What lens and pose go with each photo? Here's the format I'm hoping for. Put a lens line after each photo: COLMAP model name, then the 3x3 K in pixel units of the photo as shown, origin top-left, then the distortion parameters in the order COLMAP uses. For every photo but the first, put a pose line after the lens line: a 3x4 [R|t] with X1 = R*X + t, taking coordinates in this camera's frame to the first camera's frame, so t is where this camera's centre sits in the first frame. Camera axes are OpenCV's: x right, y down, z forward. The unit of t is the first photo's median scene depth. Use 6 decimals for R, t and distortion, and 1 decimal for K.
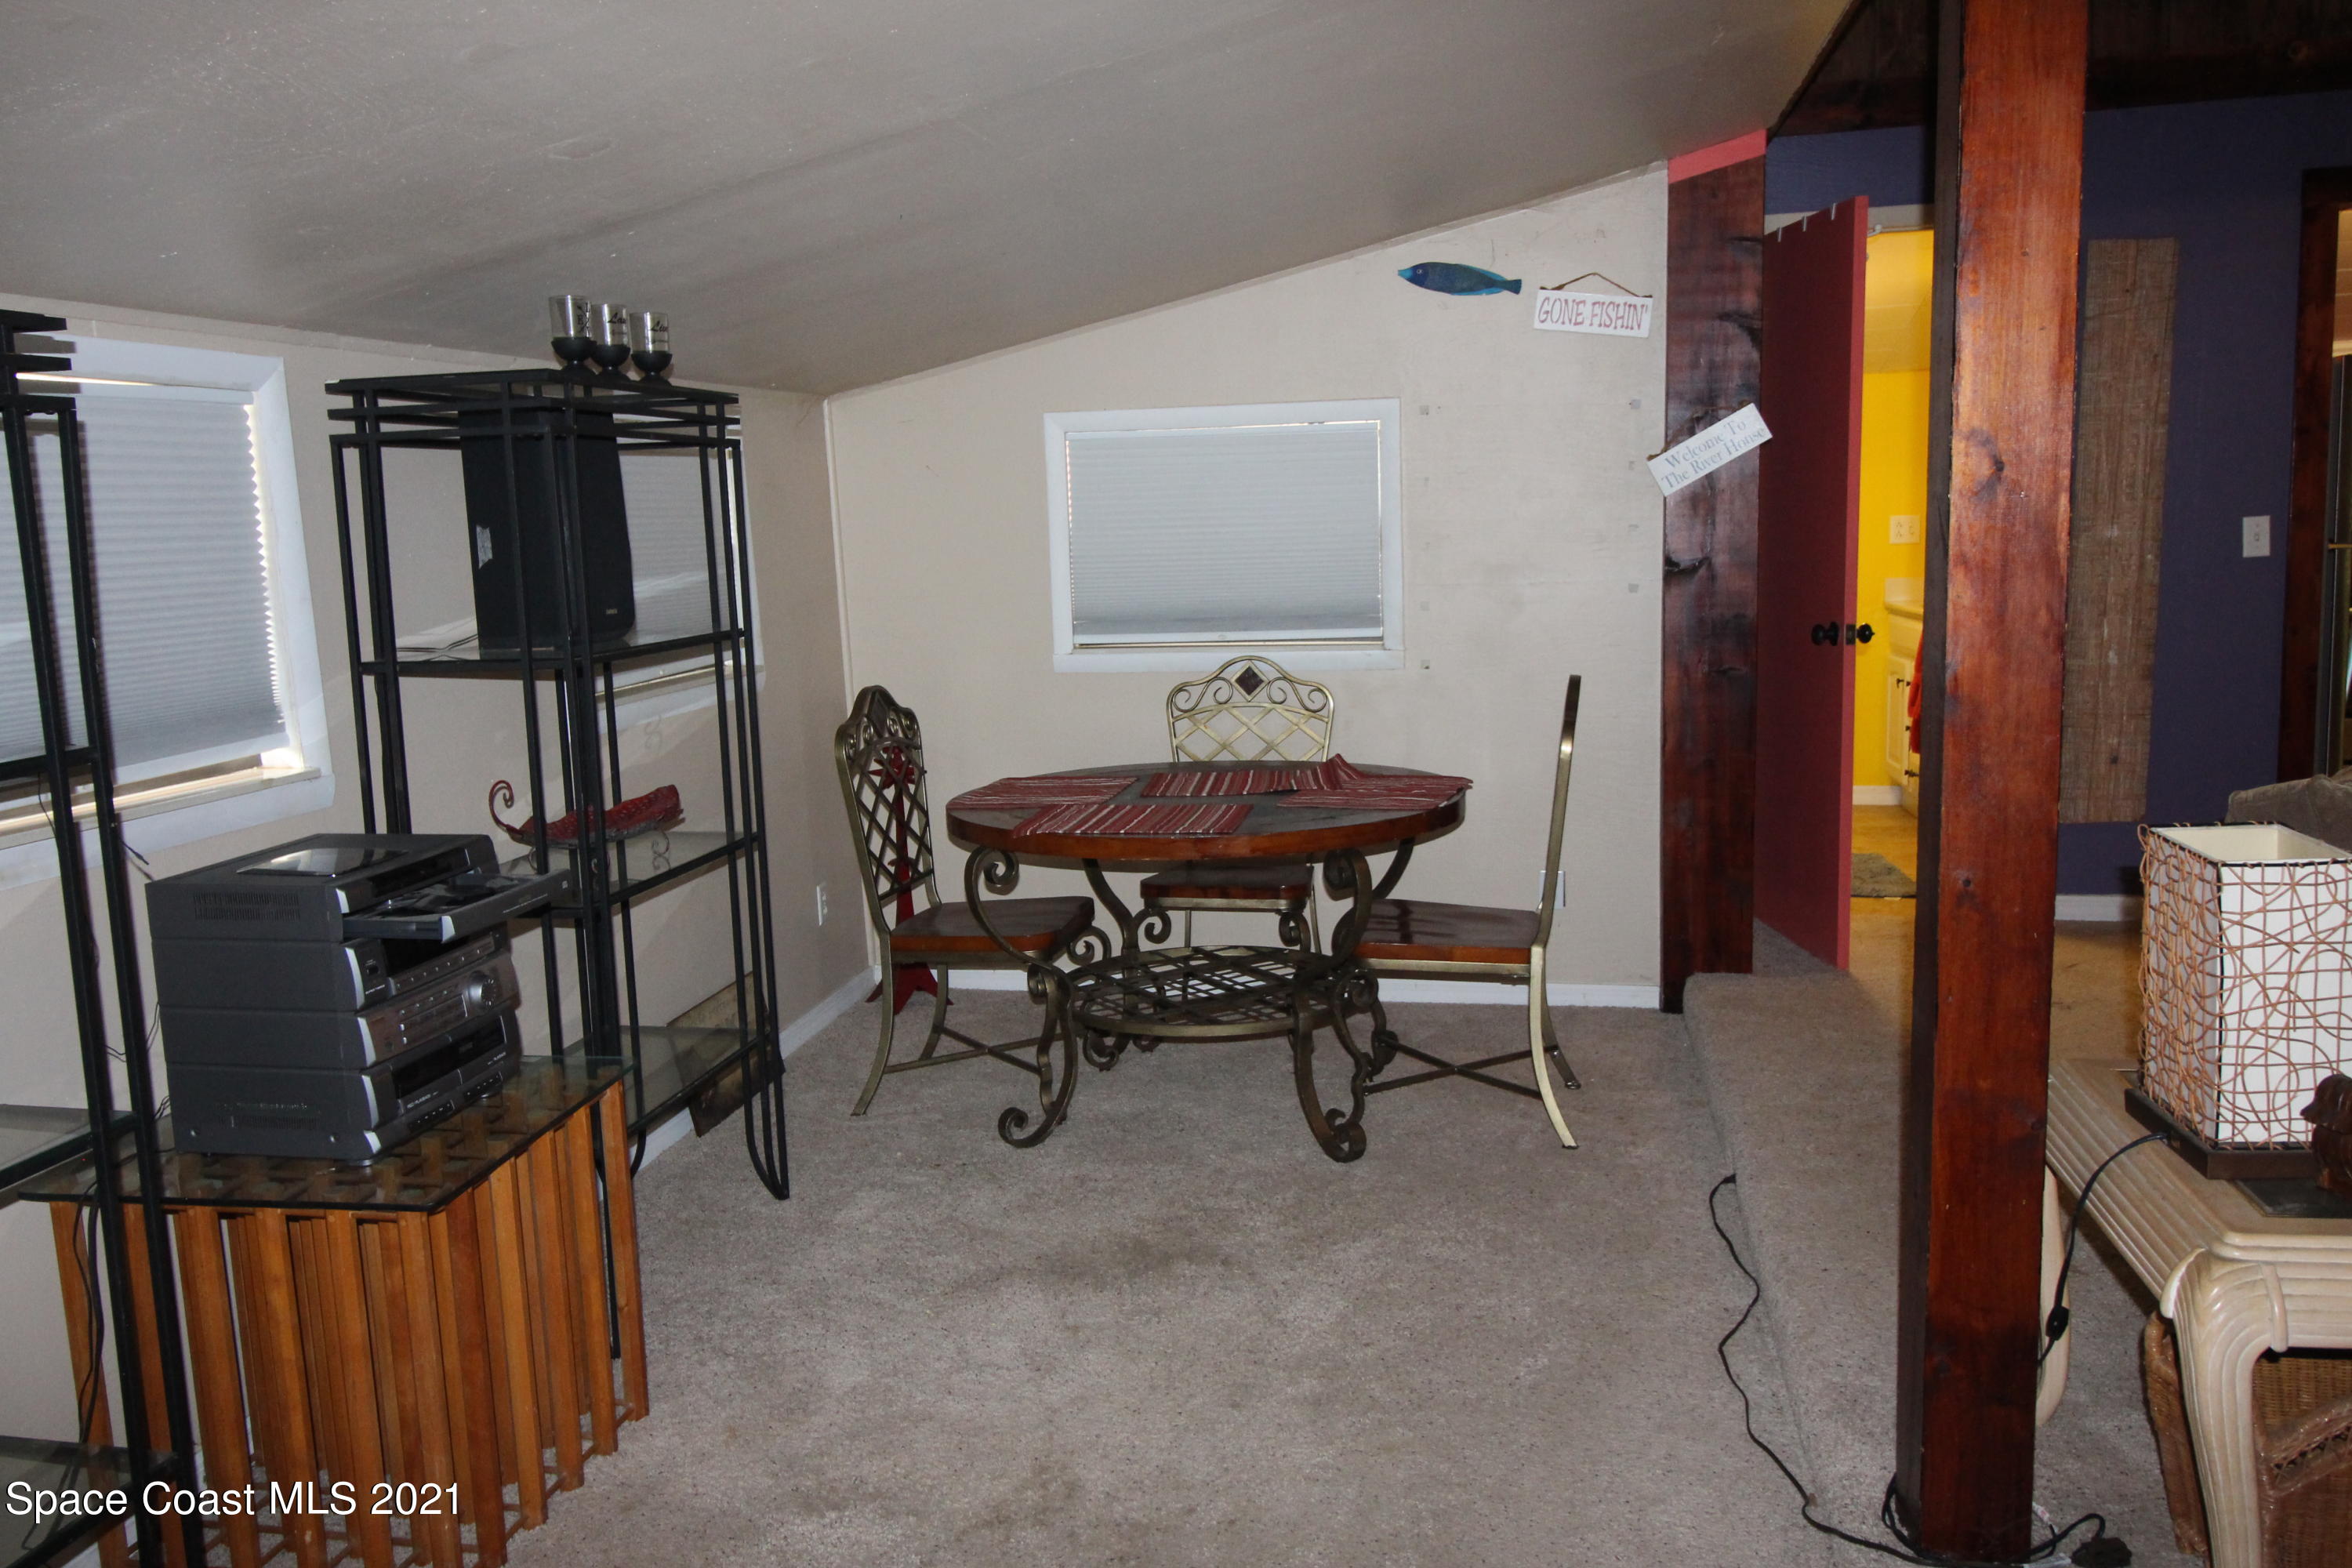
lens RADIAL K [[1820.0, 0, 1176.8], [0, 1820.0, 754.4], [0, 0, 1]] dist [0.011417, -0.005968]
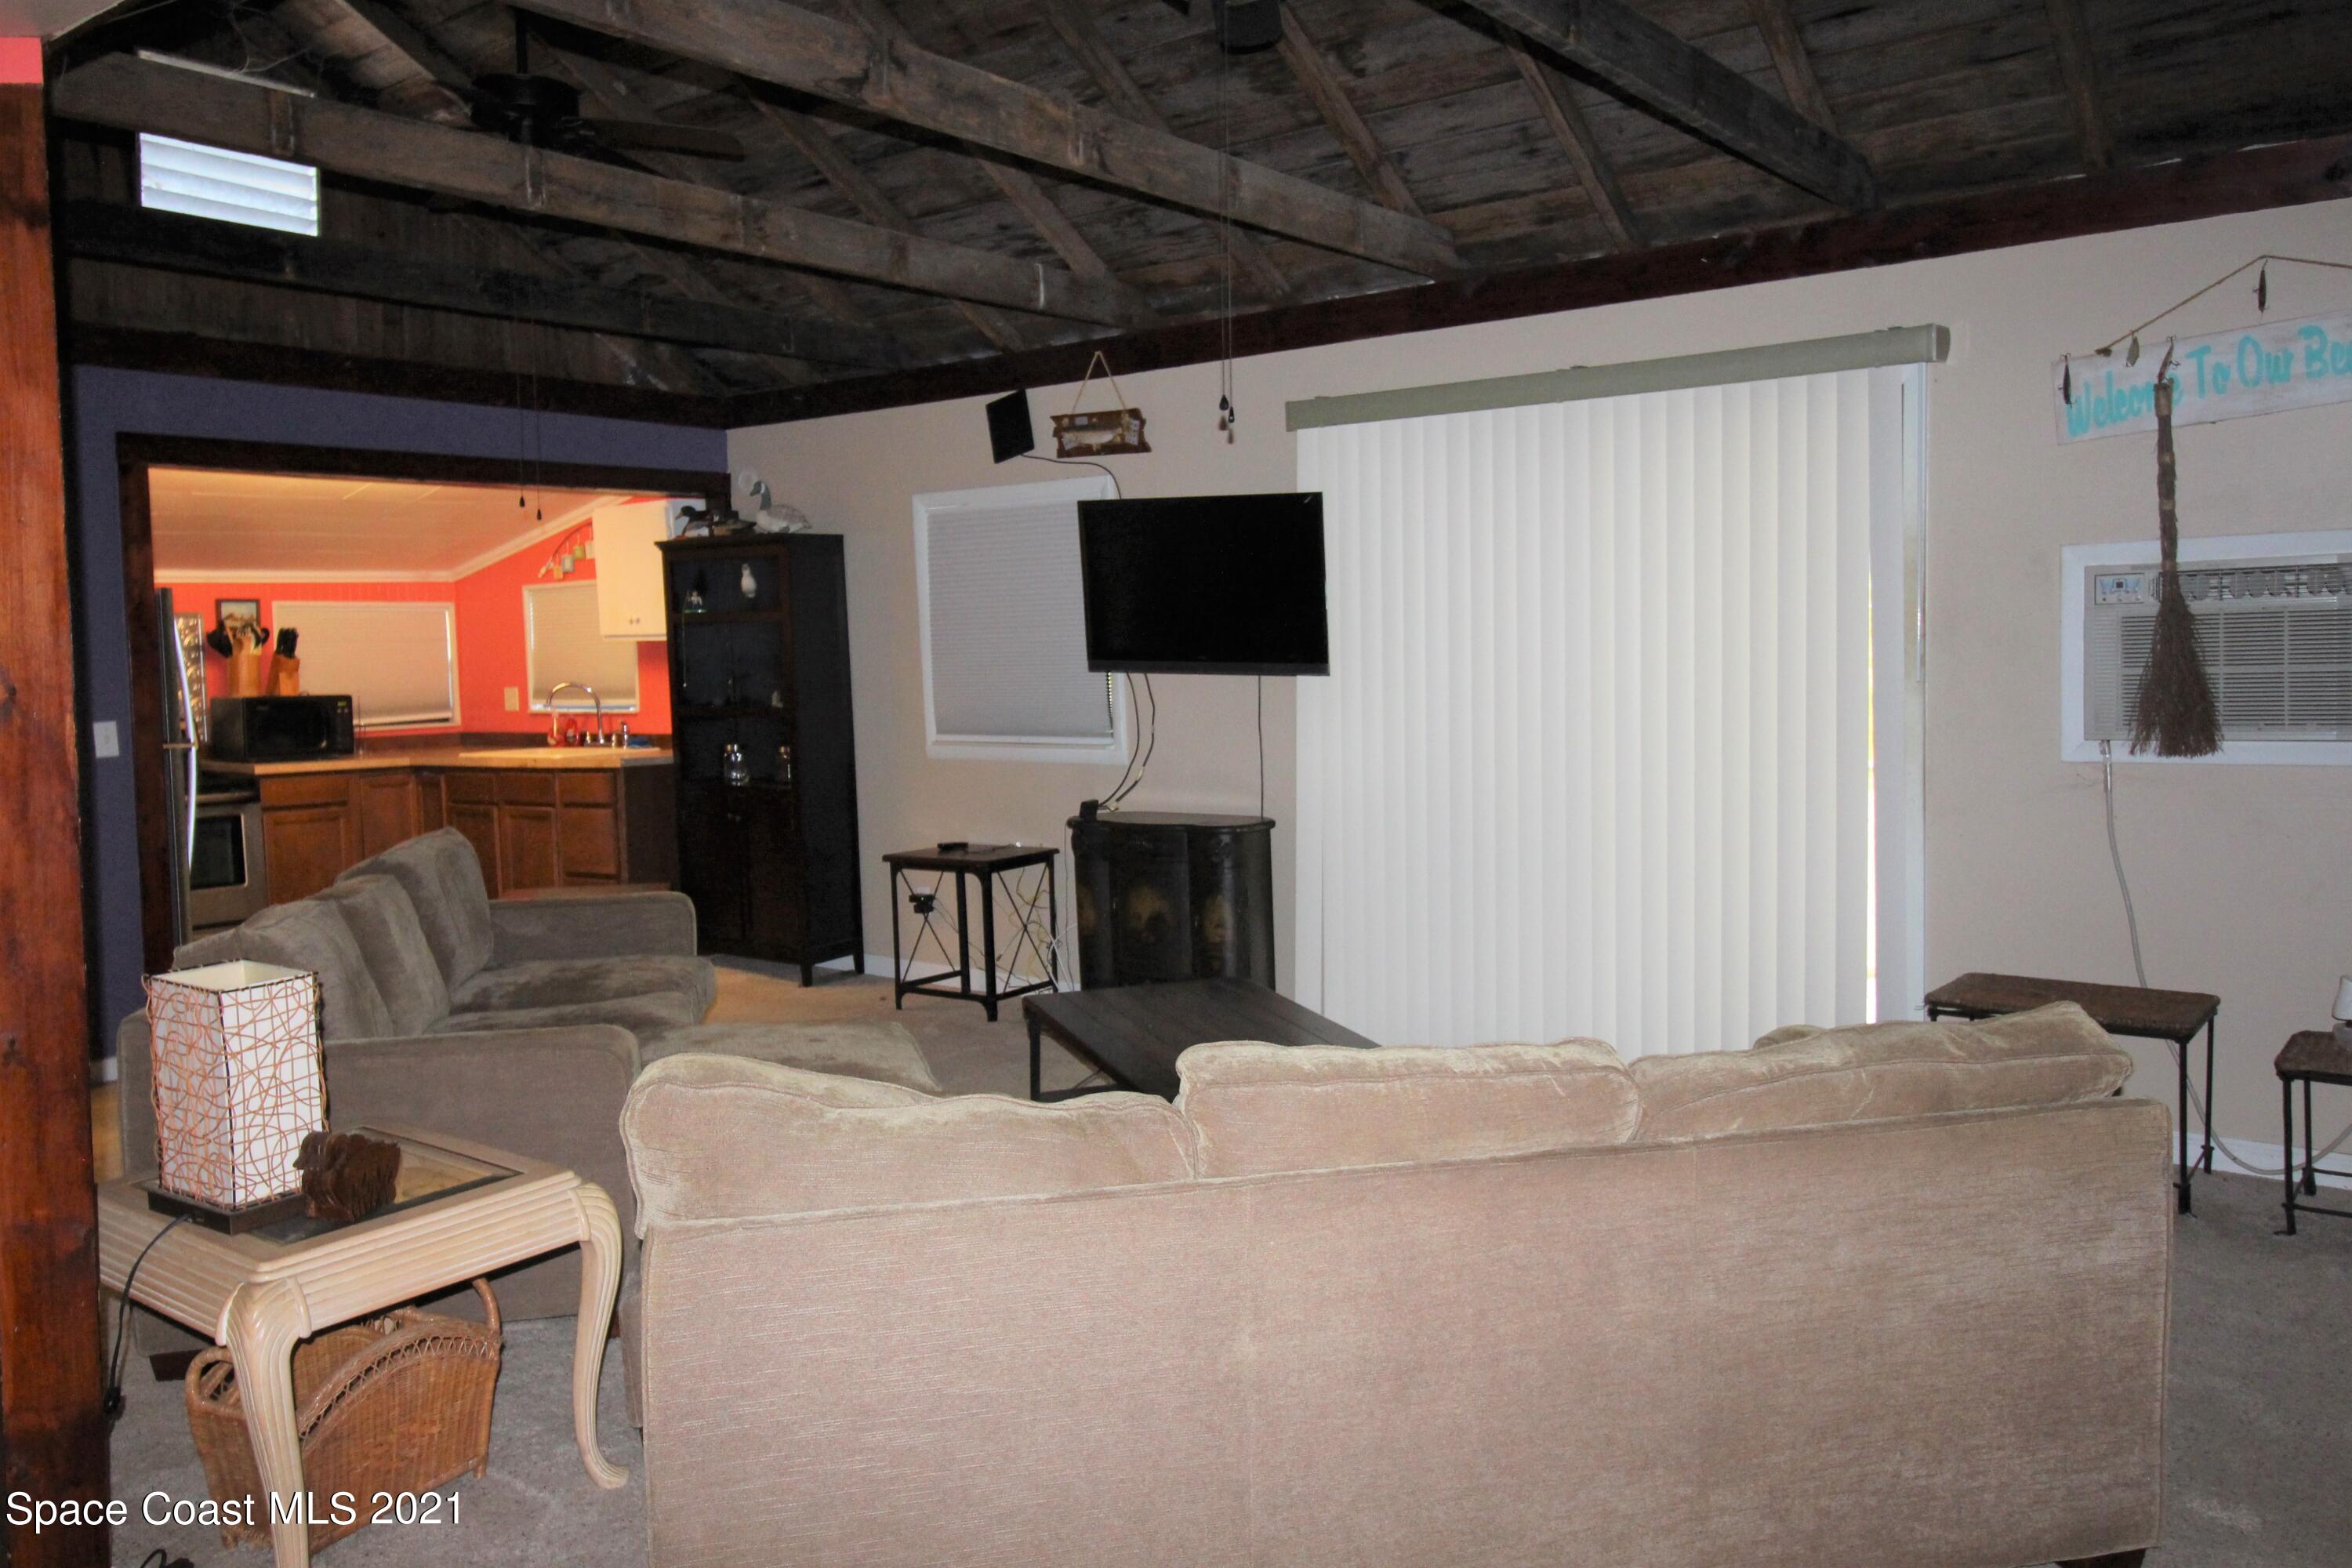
lens RADIAL K [[1760.8, 0, 1107.9], [0, 1760.8, 754.4], [0, 0, 1]] dist [0.021966, -0.008716]
pose [[0.468226, -0.024598, 0.883266, -0.241283], [0.118803, 0.992289, -0.035344, 0.010331], [-0.875586, 0.121483, 0.467537, -0.173590]]
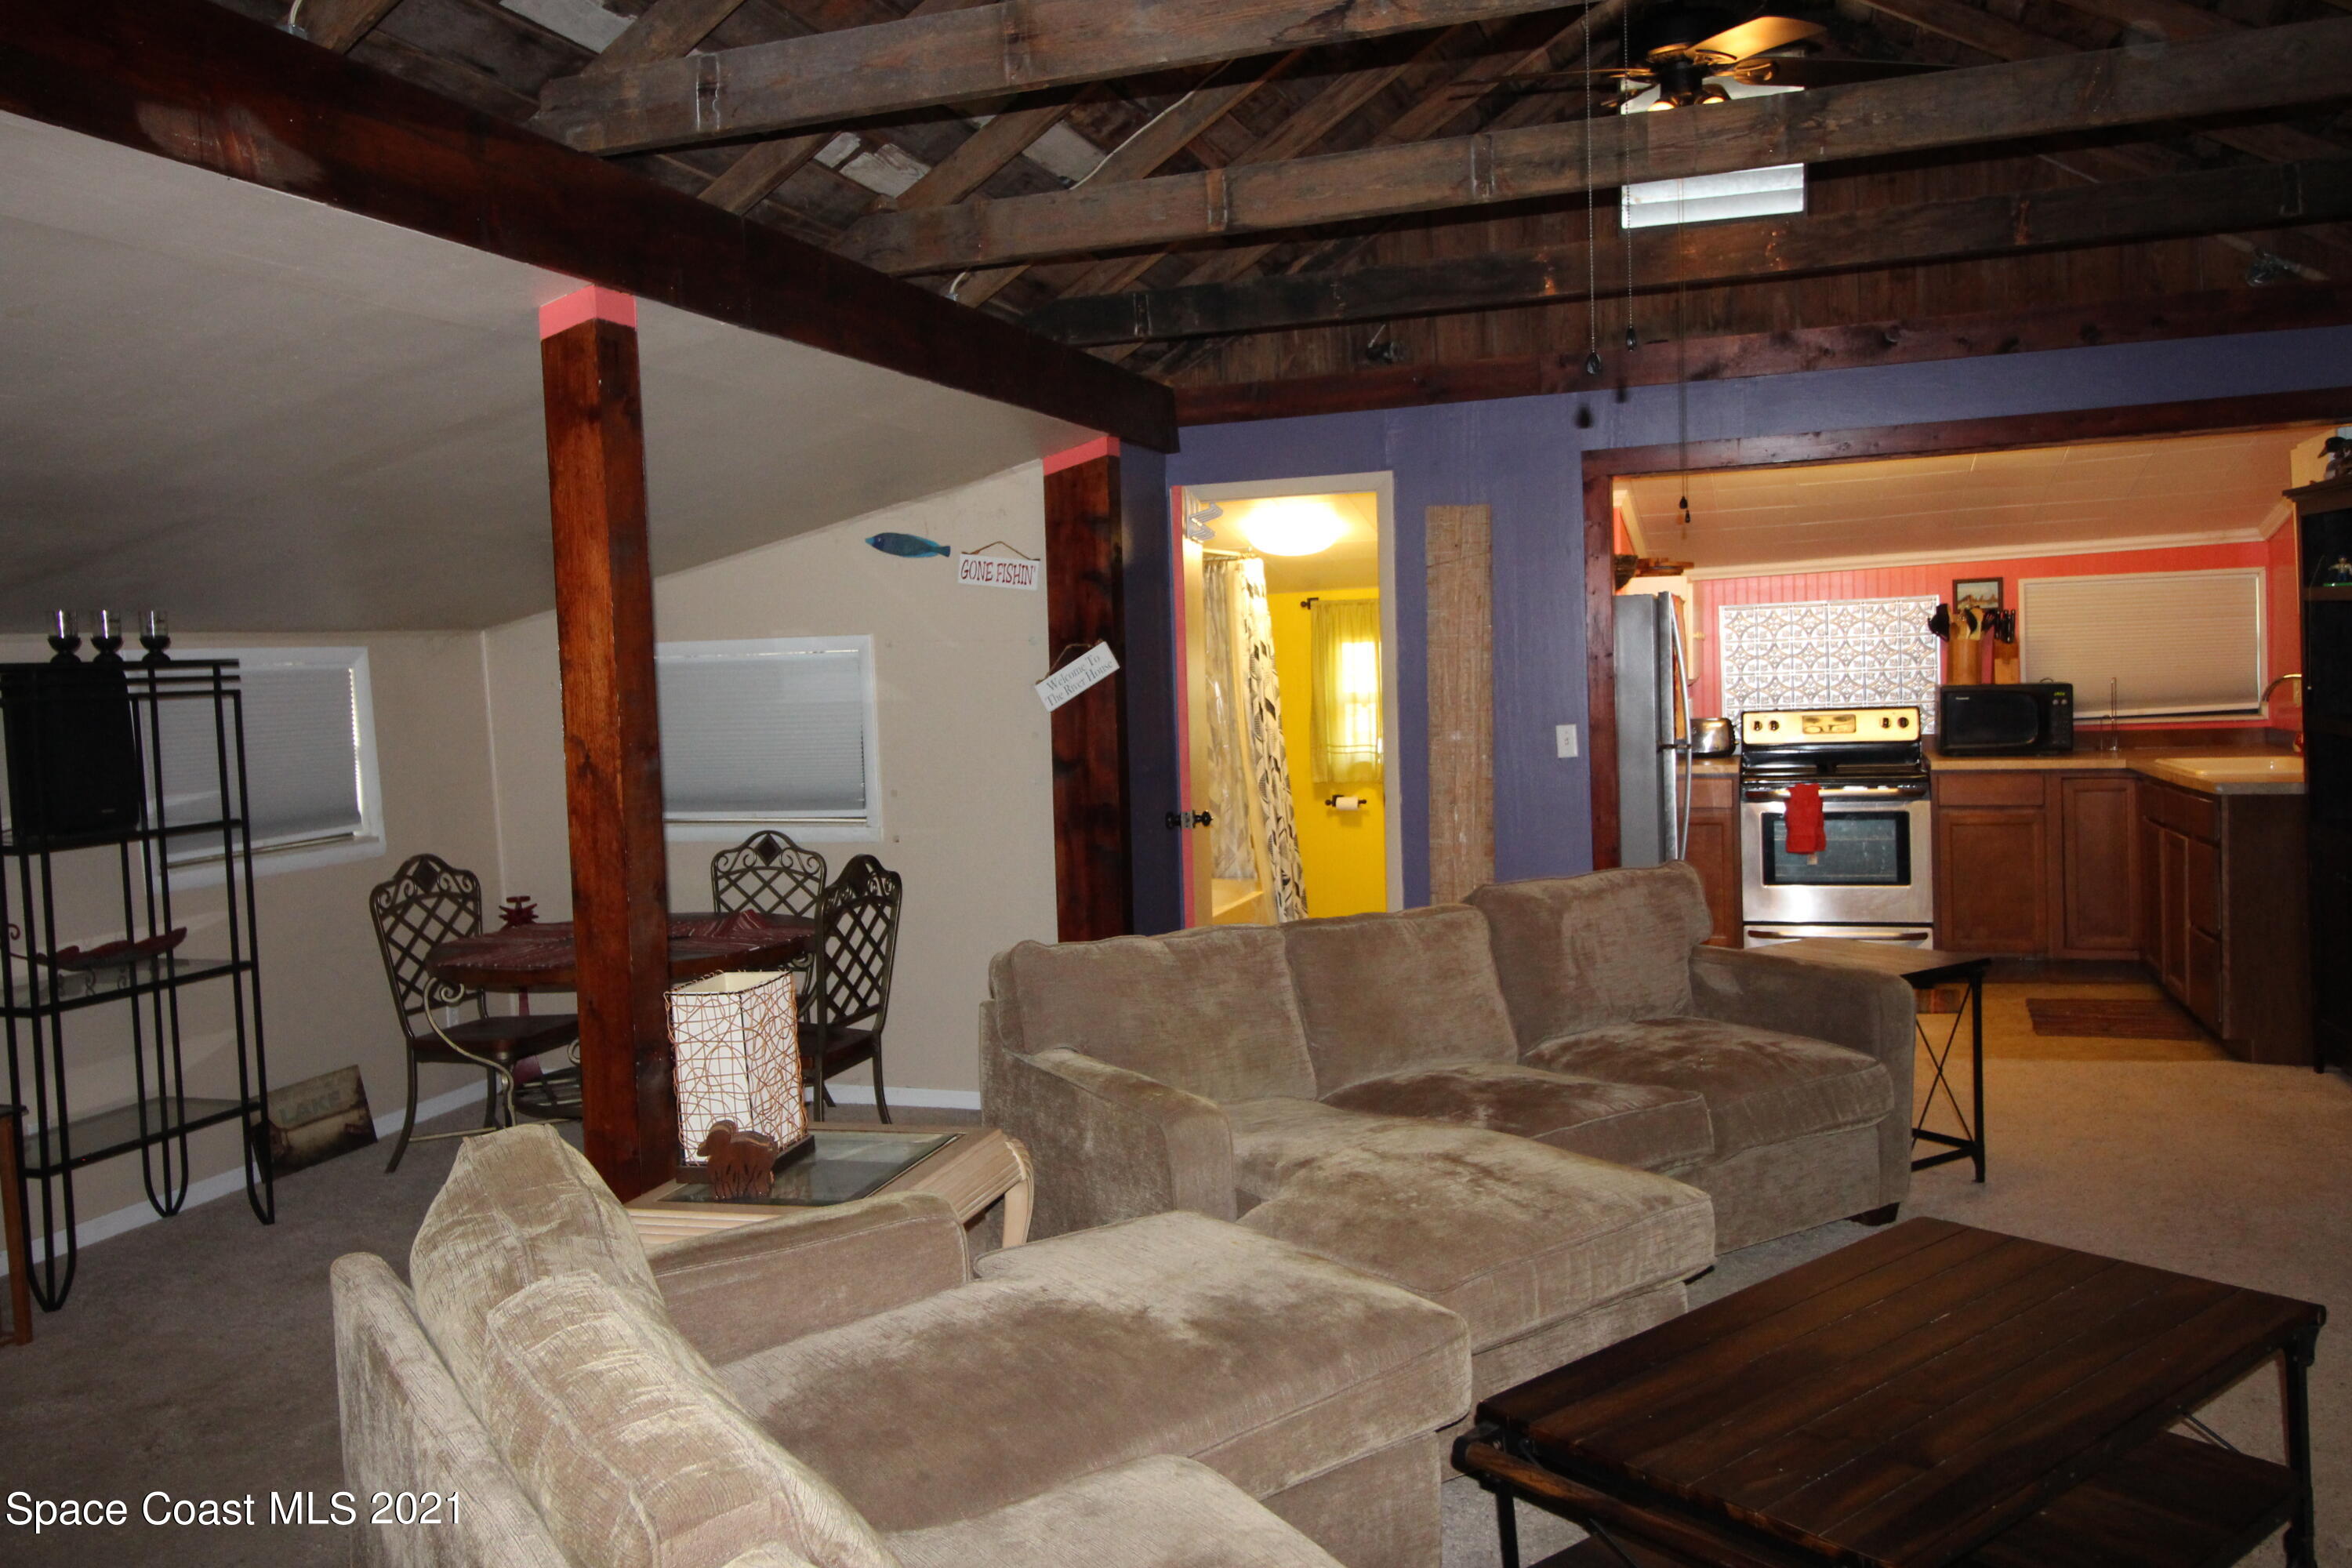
lens RADIAL K [[1820.0, 0, 1176.8], [0, 1820.0, 754.4], [0, 0, 1]] dist [0.011417, -0.005968]
pose [[0.992516, 0.004020, -0.122051, 1.176986], [-0.013029, 0.997239, -0.073112, -0.041838], [0.121420, 0.074155, 0.989827, -0.604666]]
